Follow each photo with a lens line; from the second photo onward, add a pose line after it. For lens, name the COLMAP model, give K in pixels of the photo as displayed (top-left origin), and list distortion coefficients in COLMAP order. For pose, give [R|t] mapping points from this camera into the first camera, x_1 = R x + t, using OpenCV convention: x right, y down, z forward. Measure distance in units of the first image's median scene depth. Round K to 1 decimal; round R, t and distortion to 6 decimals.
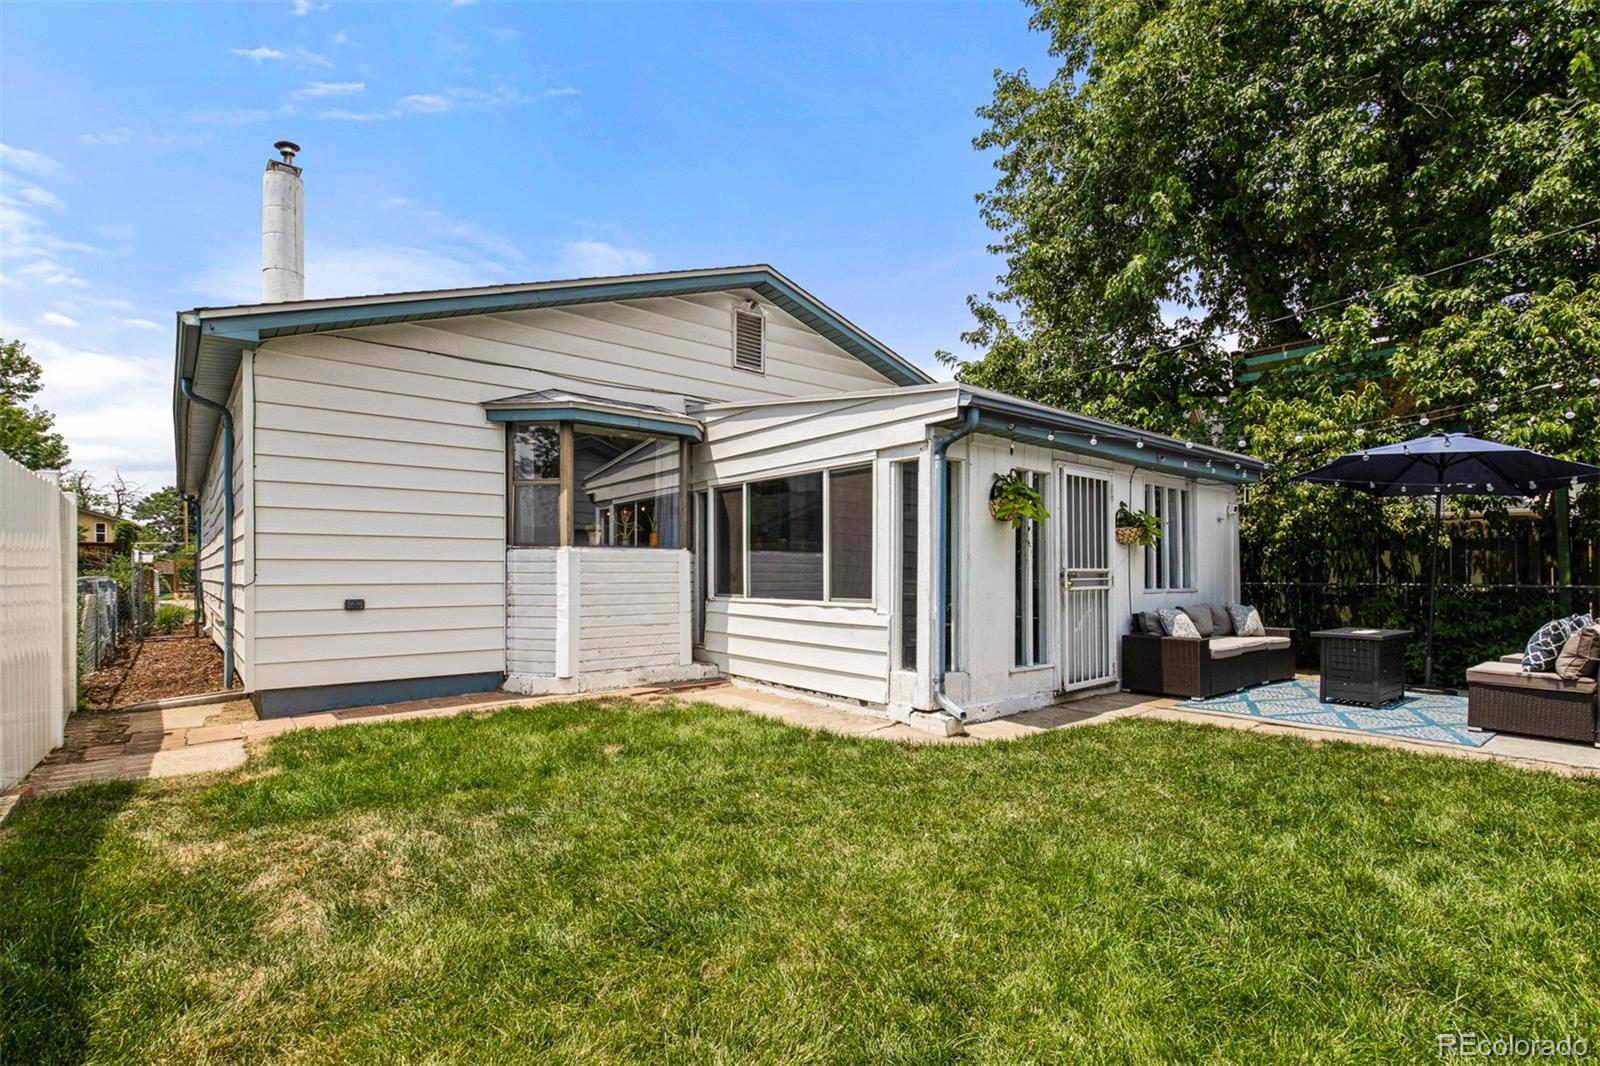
lens RADIAL K [[768.0, 0, 807.9], [0, 768.0, 563.4], [0, 0, 1]] dist [0.000173, 0.000338]
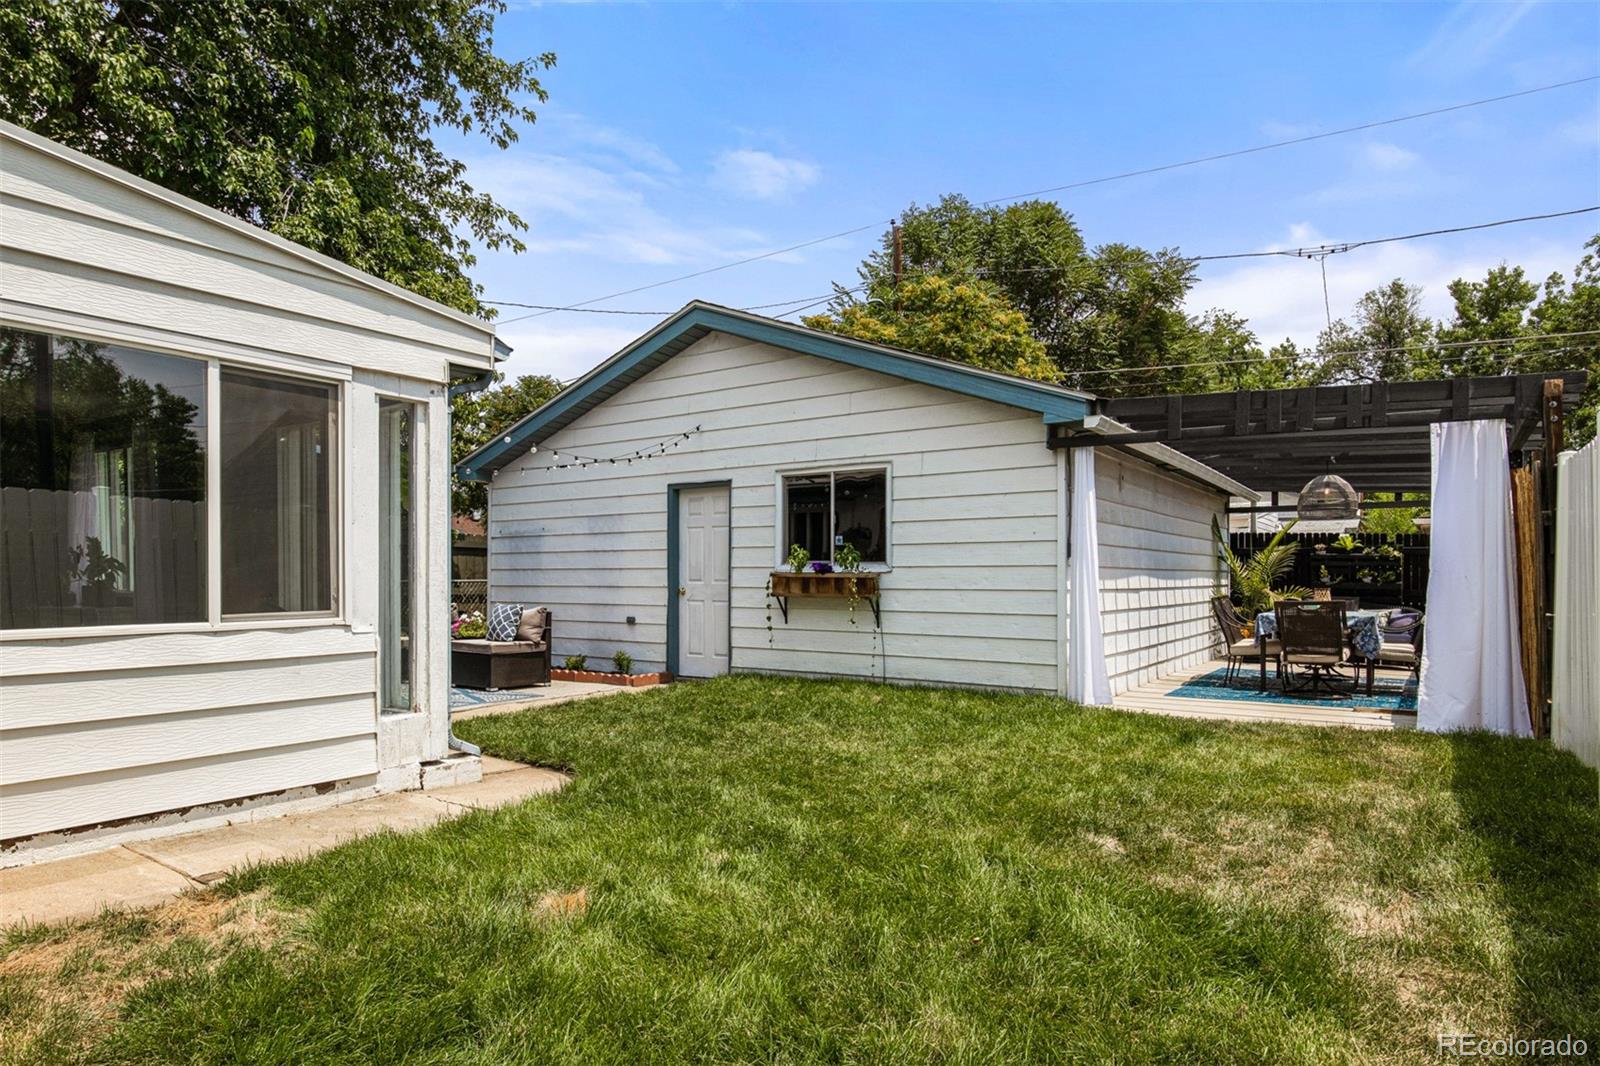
lens RADIAL K [[888.1, 0, 808.2], [0, 888.1, 570.7], [0, 0, 1]] dist [-0.005175, -0.000803]
pose [[-0.282125, 0.003823, 0.959370, -0.563011], [-0.018242, 0.999790, -0.009348, 0.012323], [-0.959204, -0.020138, -0.281996, 0.690382]]
